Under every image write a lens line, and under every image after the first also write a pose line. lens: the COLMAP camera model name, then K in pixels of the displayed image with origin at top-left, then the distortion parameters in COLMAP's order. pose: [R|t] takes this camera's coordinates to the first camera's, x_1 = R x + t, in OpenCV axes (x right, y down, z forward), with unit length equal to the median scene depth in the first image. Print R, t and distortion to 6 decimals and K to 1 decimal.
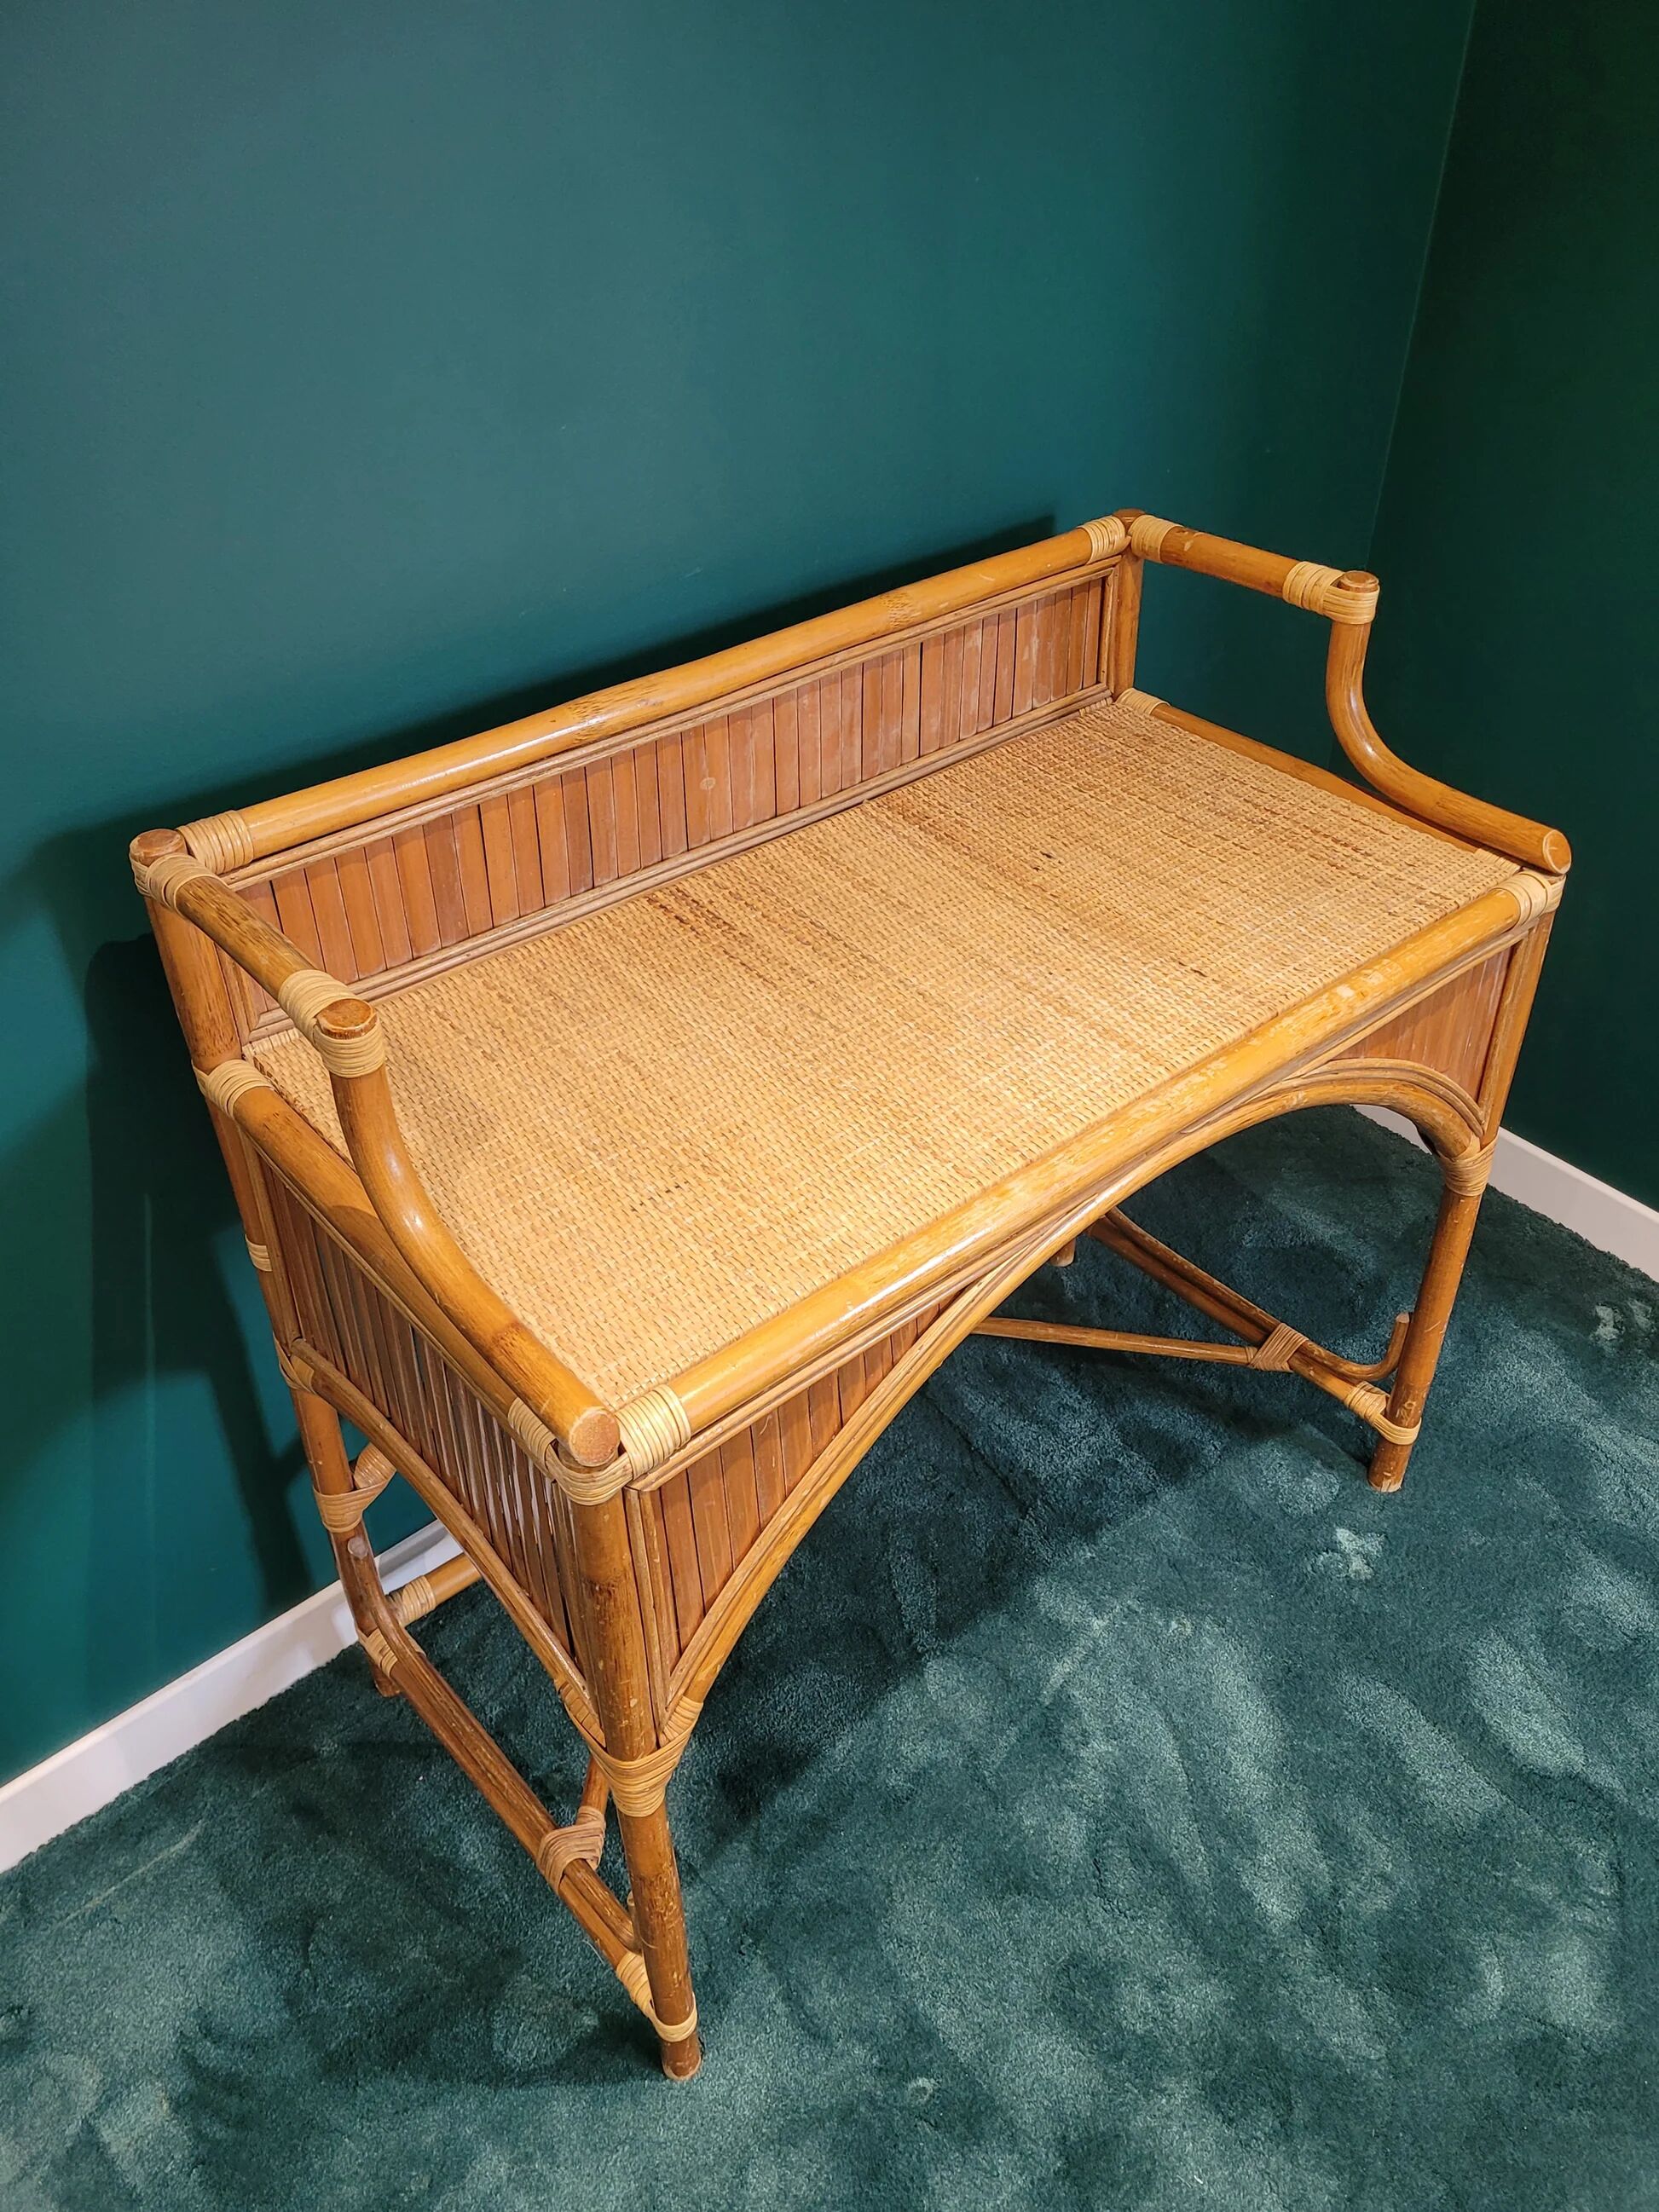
lens RADIAL K [[1763.1, 0, 848.9], [0, 1763.1, 1100.6], [0, 0, 1]] dist [0.049621, -0.044840]
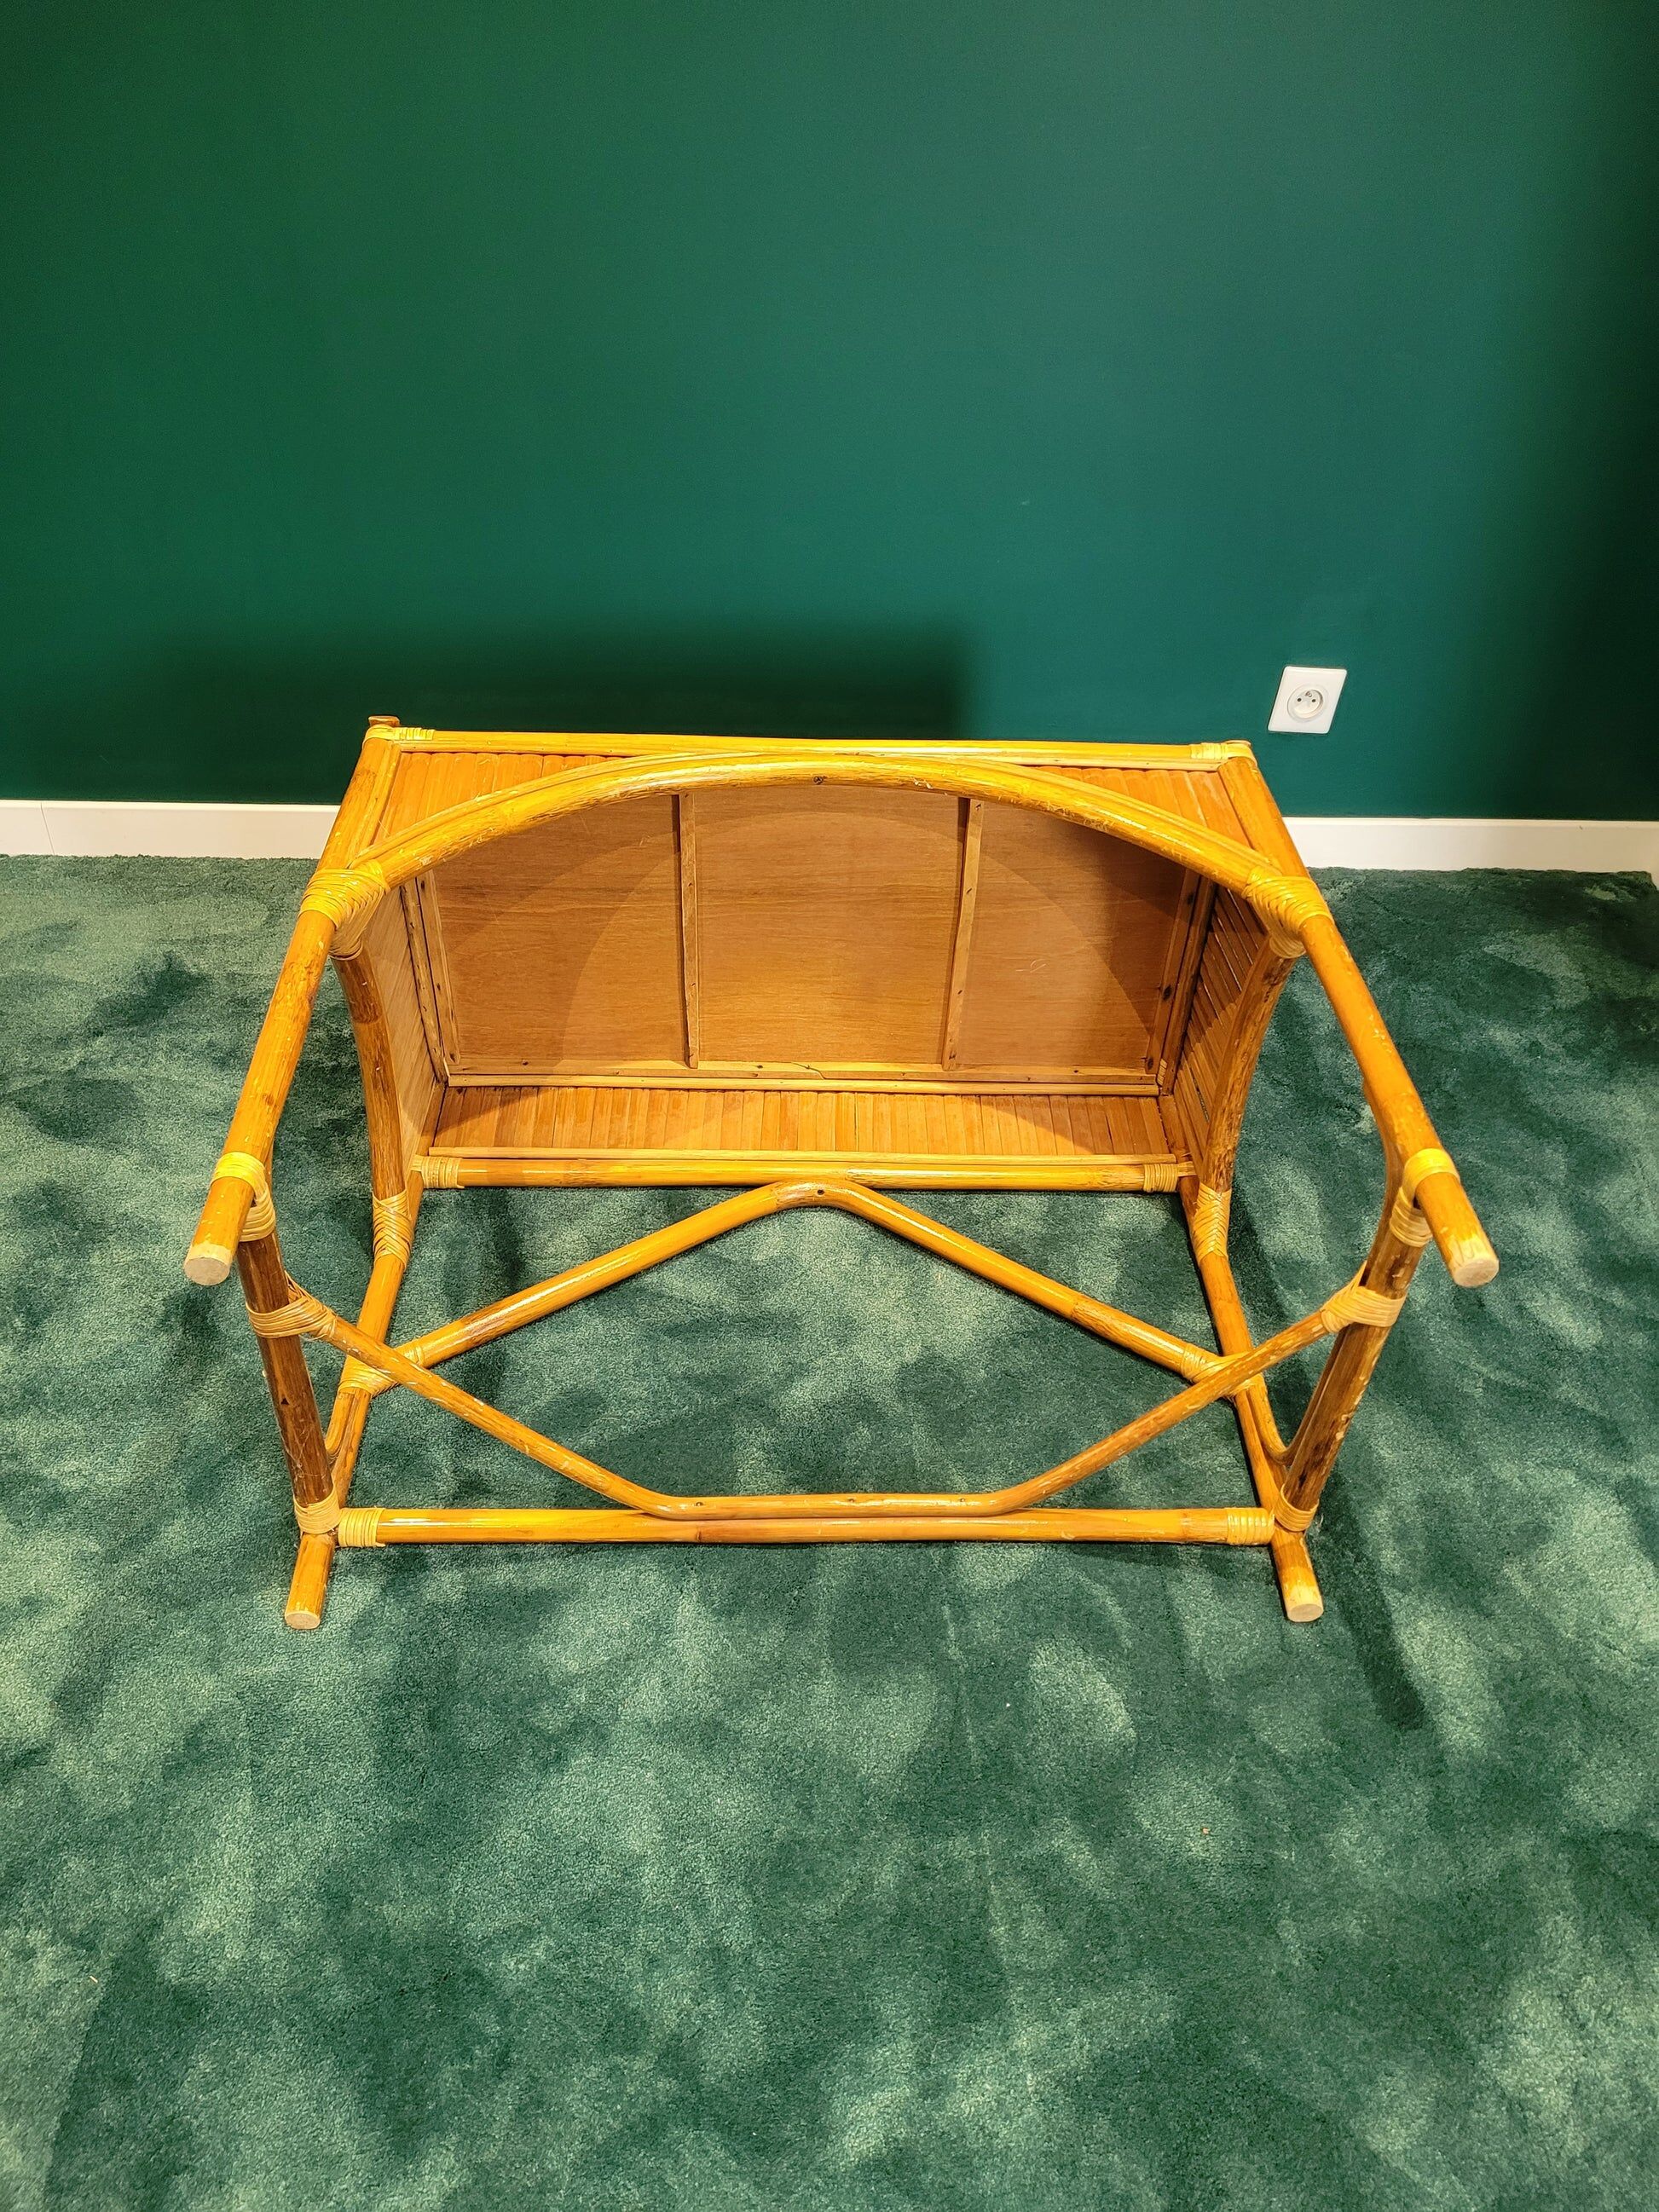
lens RADIAL K [[1677.4, 0, 832.9], [0, 1677.4, 1101.9], [0, 0, 1]] dist [0.057231, -0.052779]
pose [[0.781711, 0.428448, -0.453168, 0.663121], [-0.419226, 0.898986, 0.126785, 0.320857], [0.461712, 0.090870, 0.882363, -0.267689]]
